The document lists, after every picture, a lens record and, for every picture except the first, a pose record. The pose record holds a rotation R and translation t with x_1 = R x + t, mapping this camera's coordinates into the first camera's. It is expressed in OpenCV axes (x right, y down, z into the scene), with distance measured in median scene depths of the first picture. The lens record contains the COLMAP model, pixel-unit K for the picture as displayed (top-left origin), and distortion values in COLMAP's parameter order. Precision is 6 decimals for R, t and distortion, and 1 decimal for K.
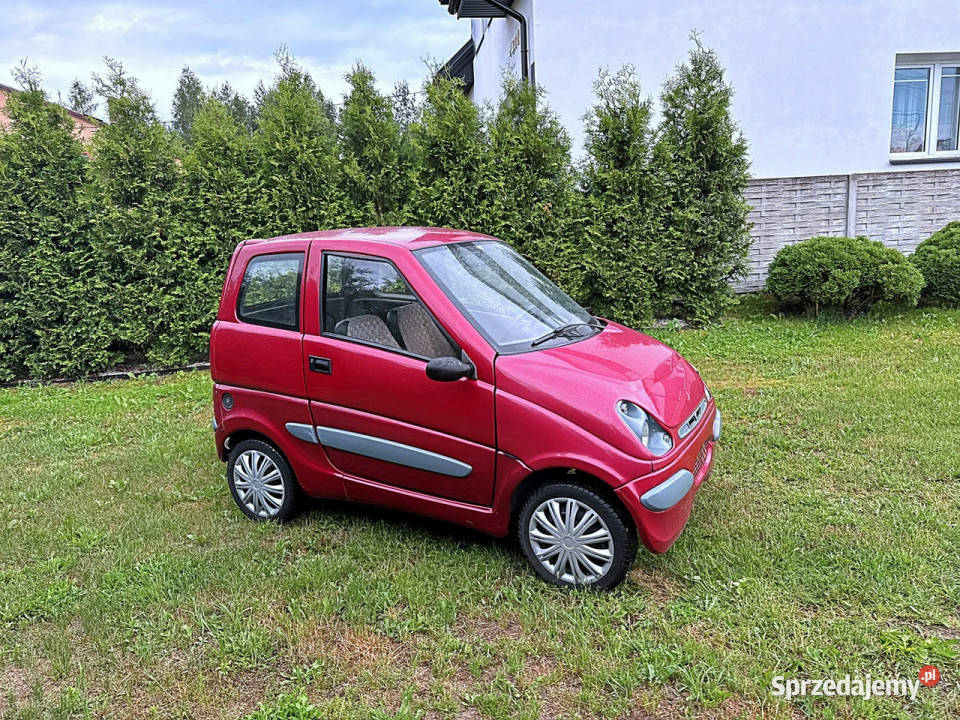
lens RADIAL K [[670.9, 0, 475.6], [0, 670.9, 364.8], [0, 0, 1]] dist [0.041269, -0.058931]
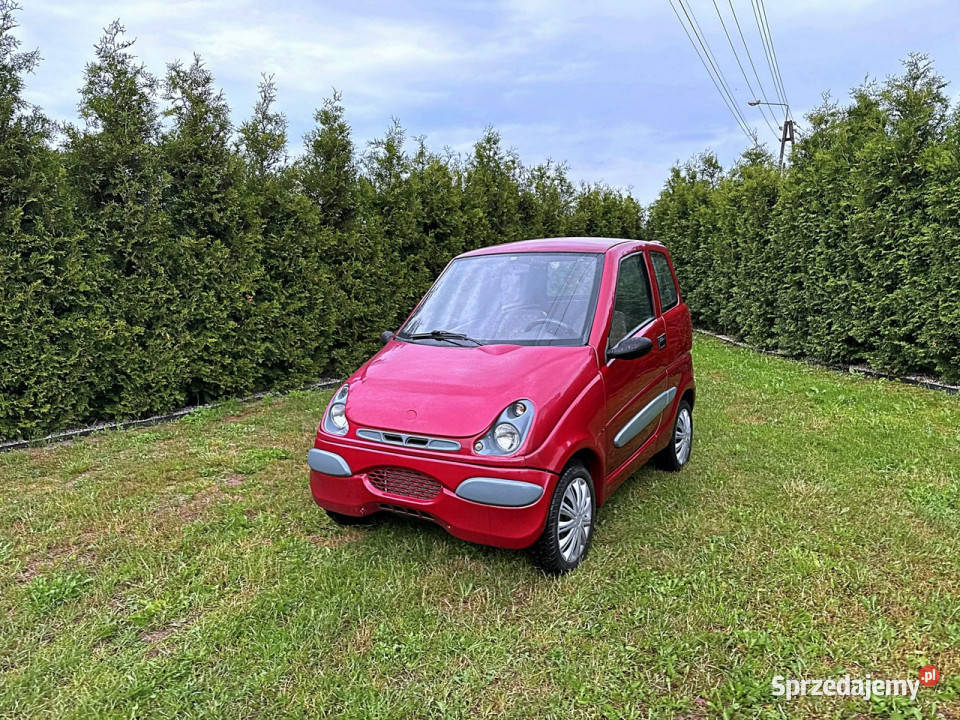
lens RADIAL K [[670.9, 0, 472.3], [0, 670.9, 361.8], [0, 0, 1]] dist [0.041269, -0.058931]
pose [[-0.071279, 0.184073, -0.980325, 0.519397], [-0.167375, 0.966682, 0.193681, -0.097497], [0.983313, 0.177887, -0.038095, 0.459226]]
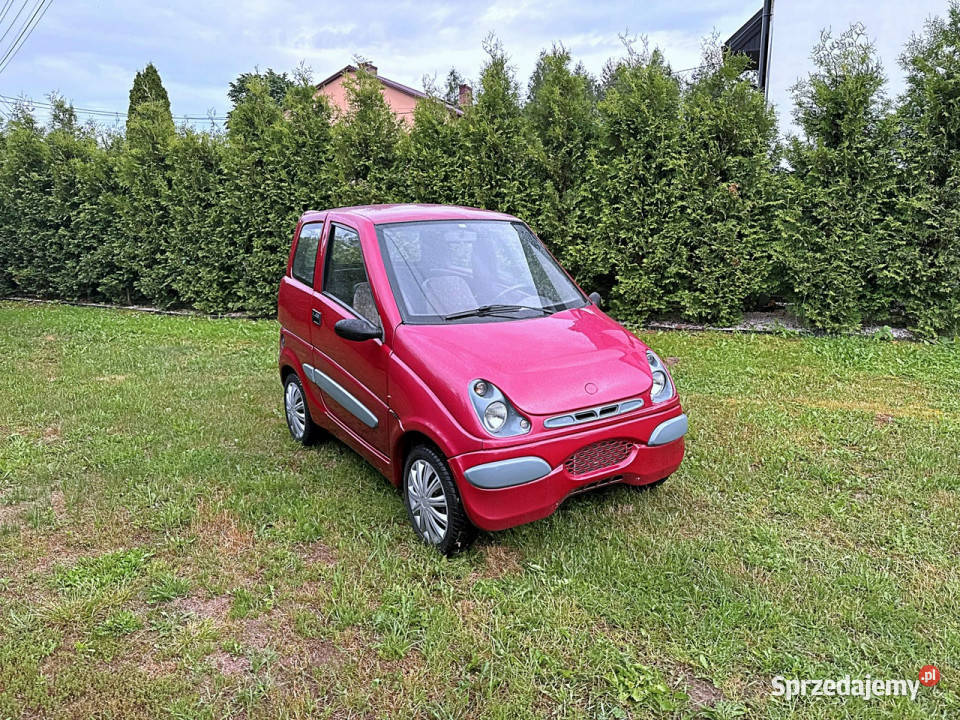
lens RADIAL K [[670.9, 0, 481.4], [0, 670.9, 357.3], [0, 0, 1]] dist [0.041269, -0.058931]
pose [[0.882926, 0.134336, -0.449884, 0.250598], [-0.123957, 0.990892, 0.052608, -0.012753], [0.452854, 0.009317, 0.891536, 0.028890]]
